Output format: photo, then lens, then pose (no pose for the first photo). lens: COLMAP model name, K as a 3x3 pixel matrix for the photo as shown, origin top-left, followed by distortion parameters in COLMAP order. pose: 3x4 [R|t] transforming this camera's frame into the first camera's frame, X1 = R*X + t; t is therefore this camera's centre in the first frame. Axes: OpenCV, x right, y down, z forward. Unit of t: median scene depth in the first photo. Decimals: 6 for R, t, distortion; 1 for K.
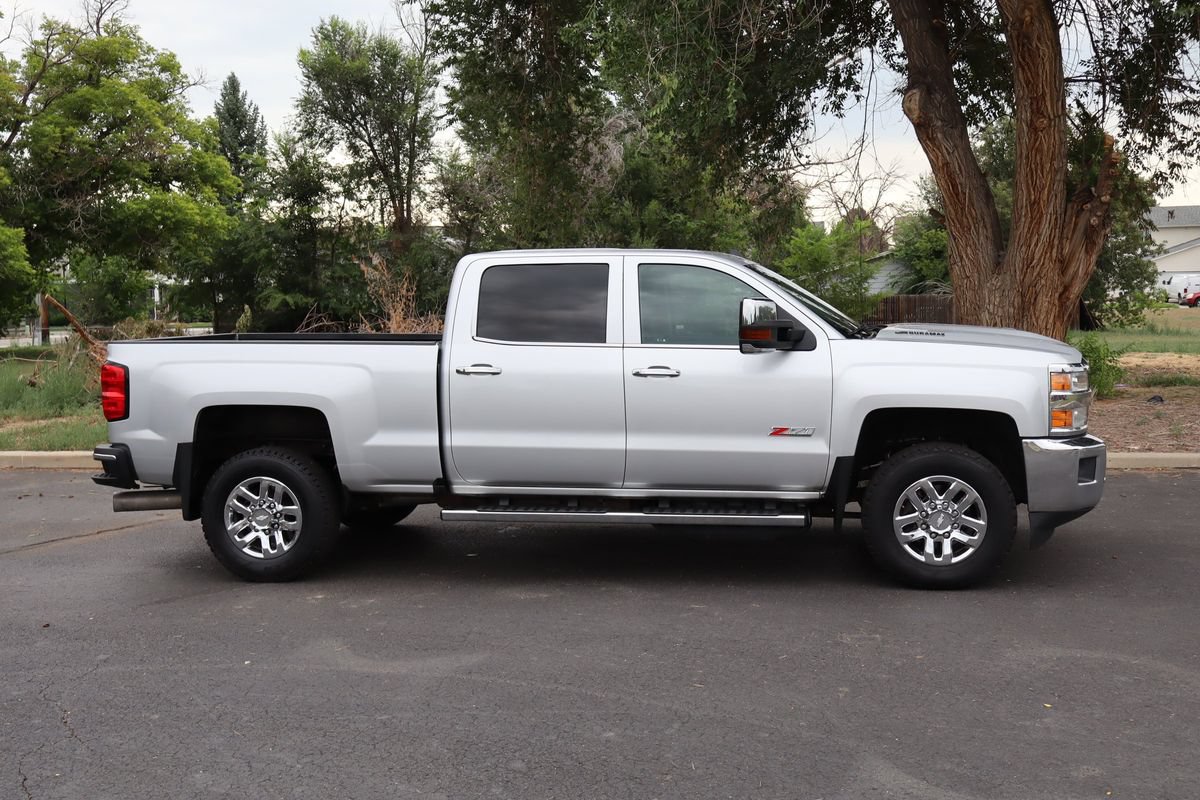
lens RADIAL K [[1145.6, 0, 582.6], [0, 1145.6, 398.4], [0, 0, 1]] dist [0.002799, -0.008480]
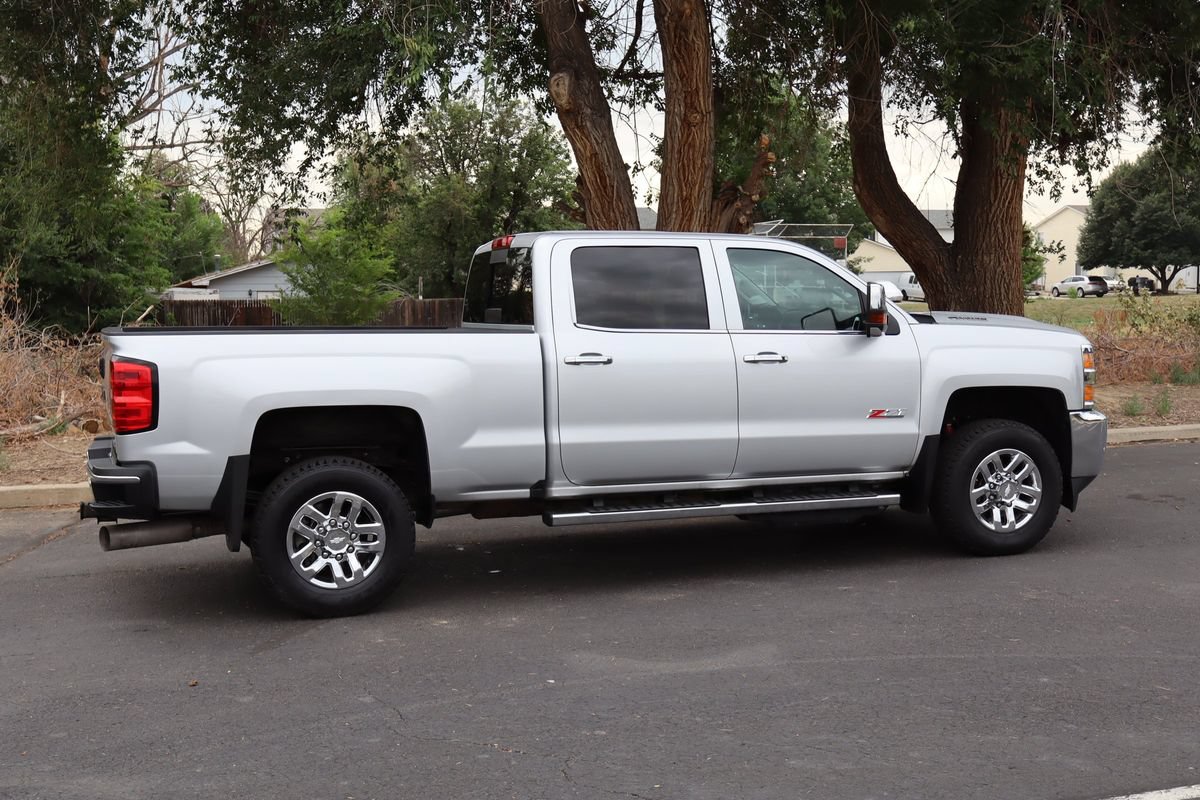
lens RADIAL K [[1372.8, 0, 530.0], [0, 1372.8, 403.6], [0, 0, 1]] dist [0.004892, -0.006504]
pose [[0.895948, -0.028595, 0.443238, -0.606856], [0.035051, 0.999365, -0.006379, 0.015668], [-0.442775, 0.021251, 0.896381, 0.032163]]
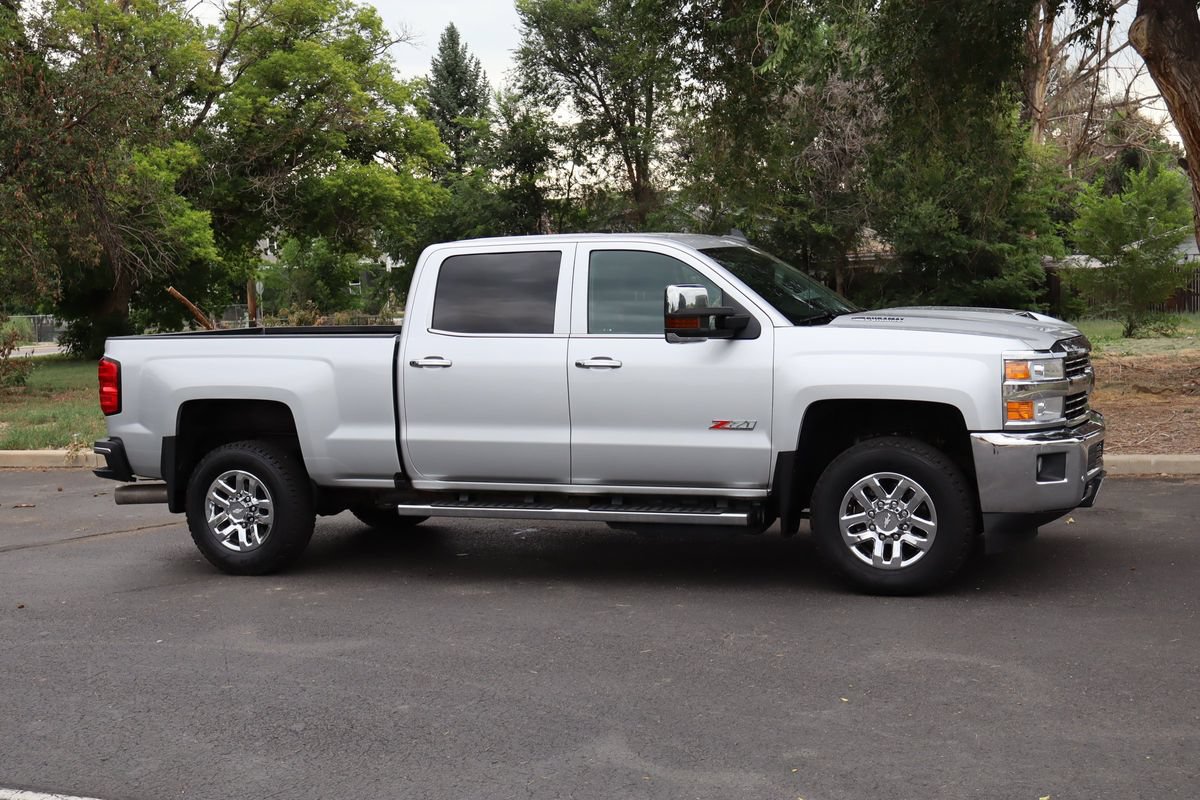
lens RADIAL K [[1389.0, 0, 600.0], [0, 1389.0, 400.0], [0, 0, 1]] dist [0.005152, -0.021933]
pose [[0.978634, -0.003037, -0.205588, 0.288672], [0.003488, 0.999992, 0.001832, 0.005562], [0.205580, -0.002510, 0.978637, -0.132988]]
